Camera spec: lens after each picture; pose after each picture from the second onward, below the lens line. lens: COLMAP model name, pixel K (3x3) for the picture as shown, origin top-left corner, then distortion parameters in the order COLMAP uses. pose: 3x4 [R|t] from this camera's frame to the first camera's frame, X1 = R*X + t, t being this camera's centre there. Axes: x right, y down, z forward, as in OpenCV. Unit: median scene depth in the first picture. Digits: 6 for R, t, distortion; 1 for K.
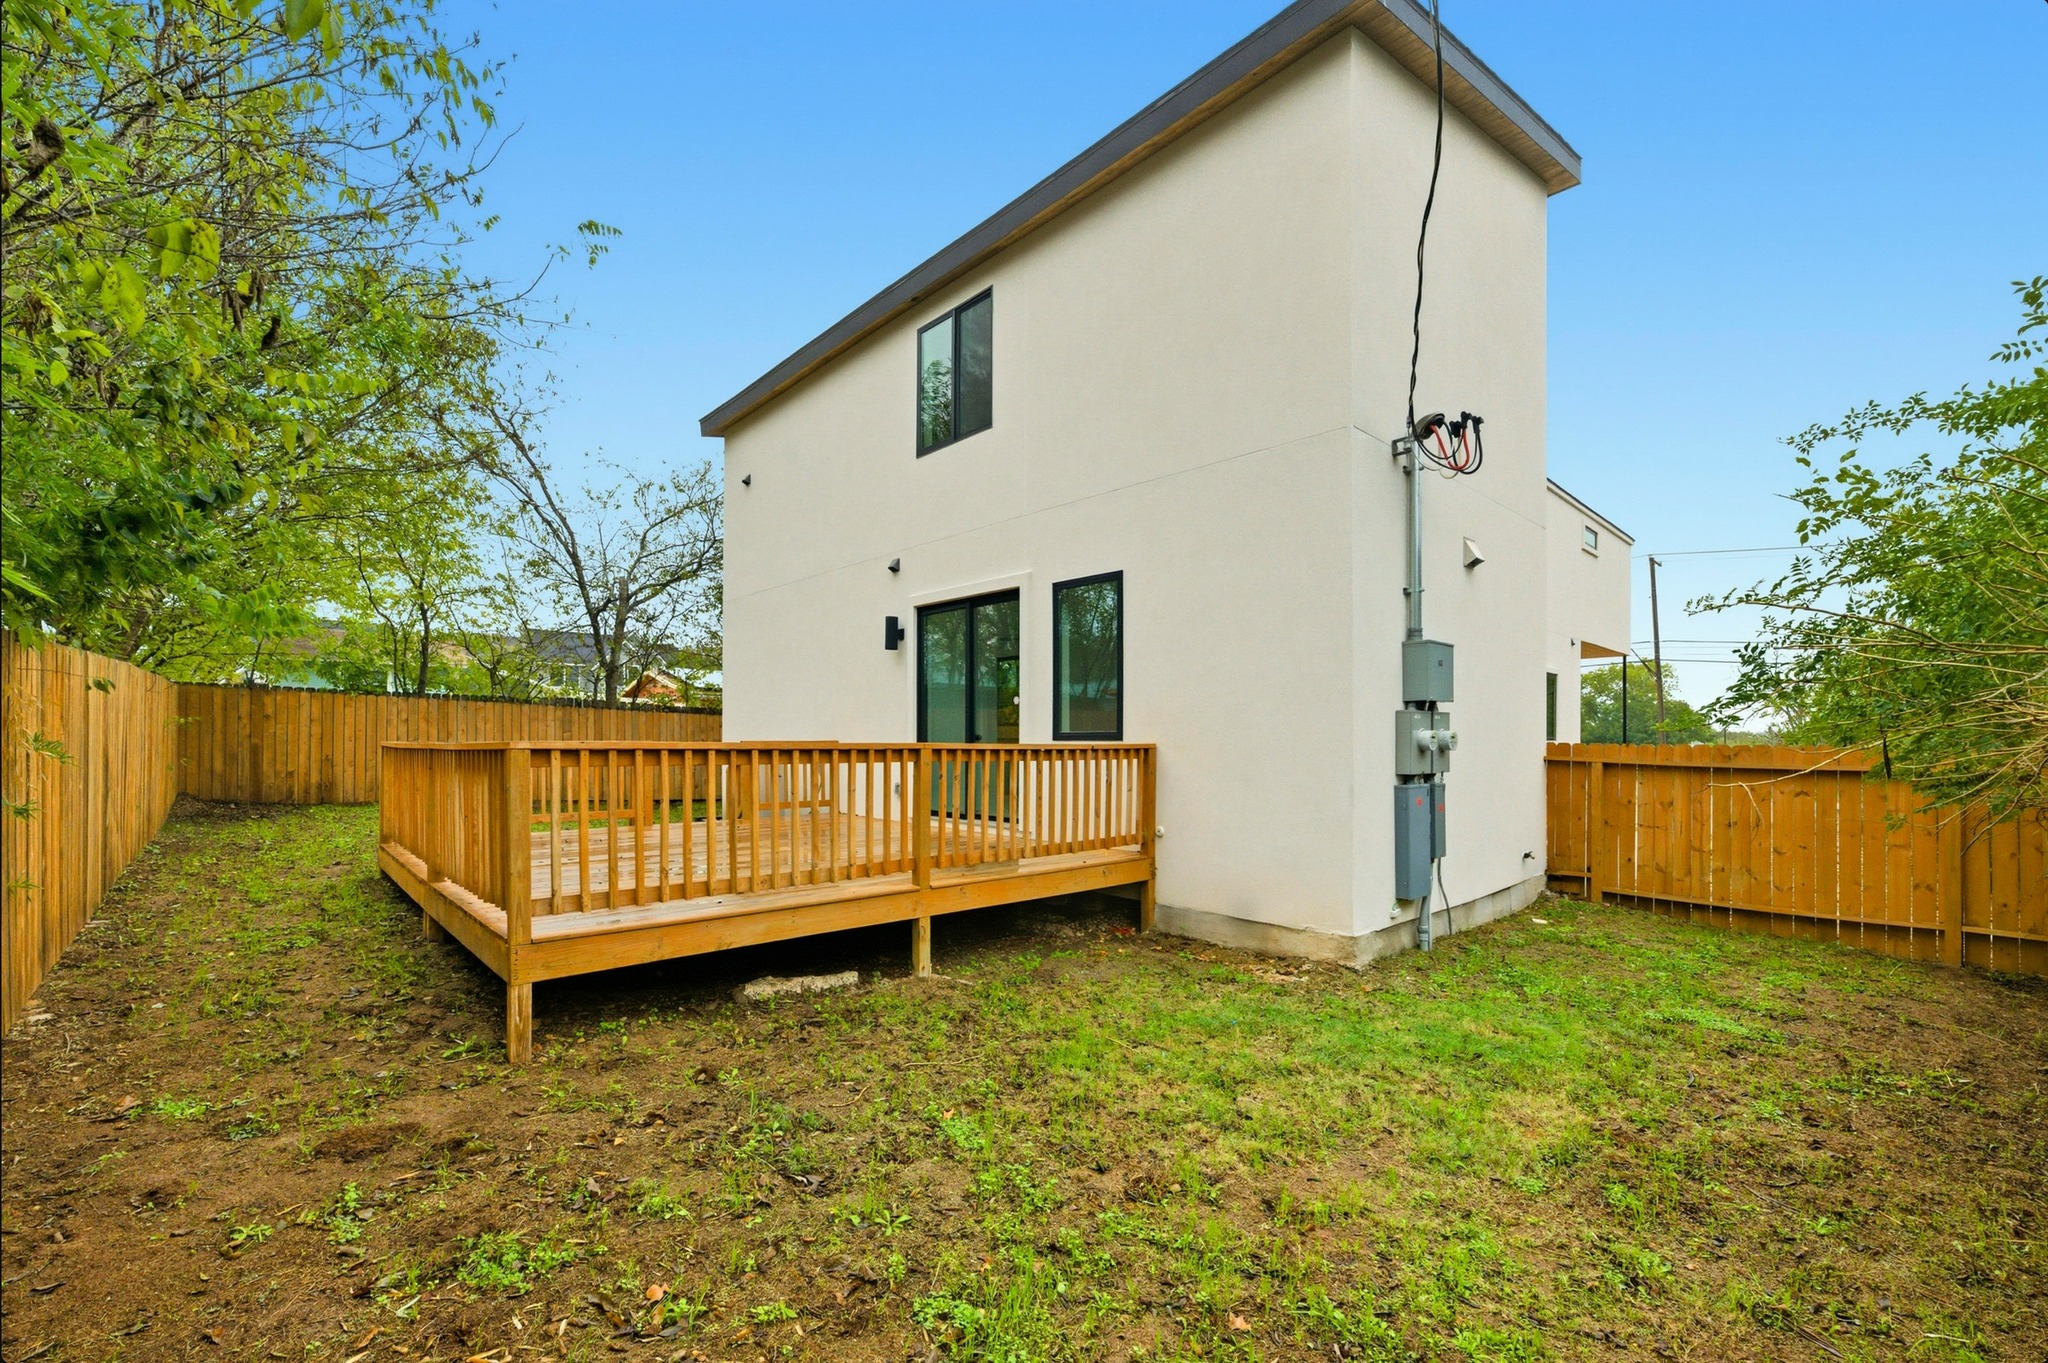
lens RADIAL K [[899.0, 0, 1018.7], [0, 899.0, 746.0], [0, 0, 1]] dist [-0.000312, -0.000295]
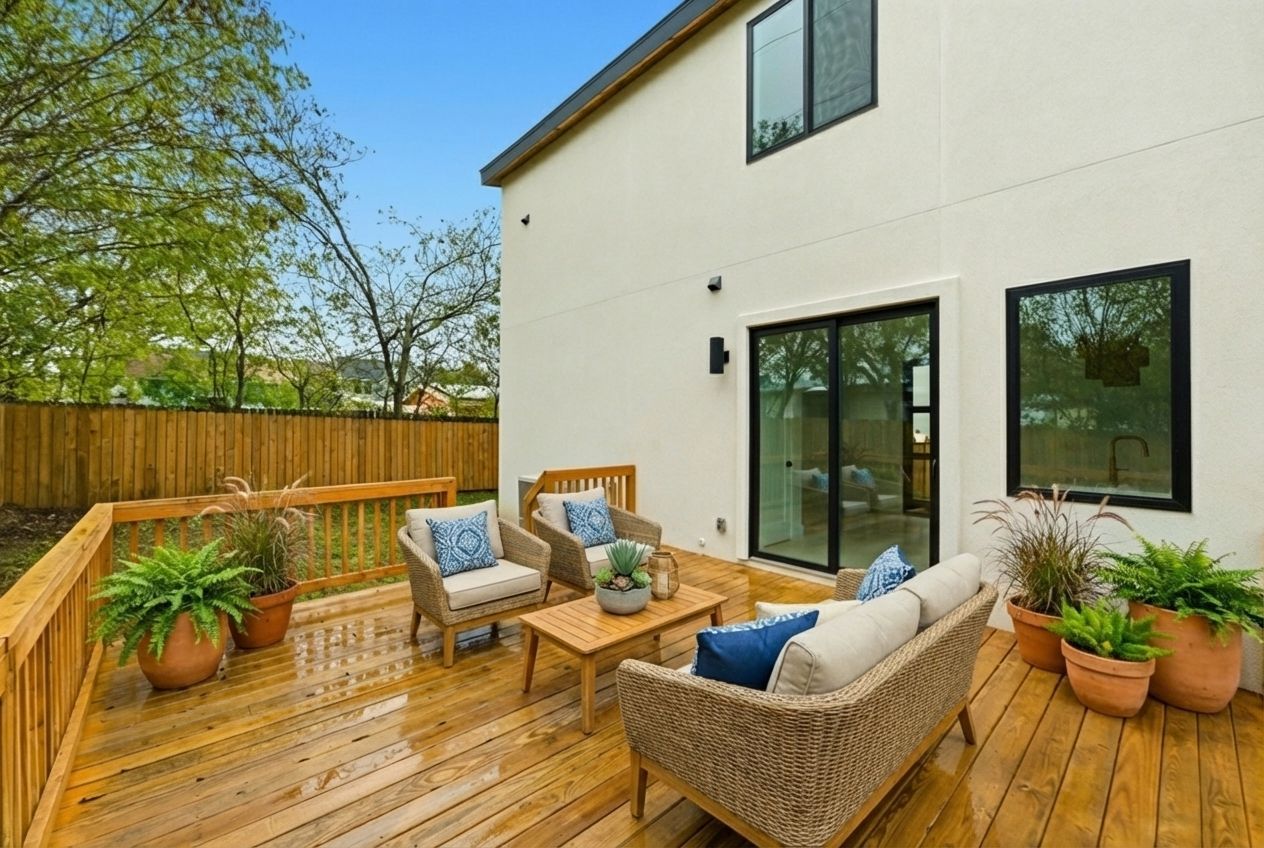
lens RADIAL K [[505.8, 0, 632.0], [0, 505.8, 424.0], [0, 0, 1]] dist [-0.014612, 0.000436]
pose [[0.999871, 0.001550, 0.015998, -0.152037], [-0.001516, 0.999997, -0.002145, -0.036251], [-0.016001, 0.002121, 0.999870, 0.319612]]
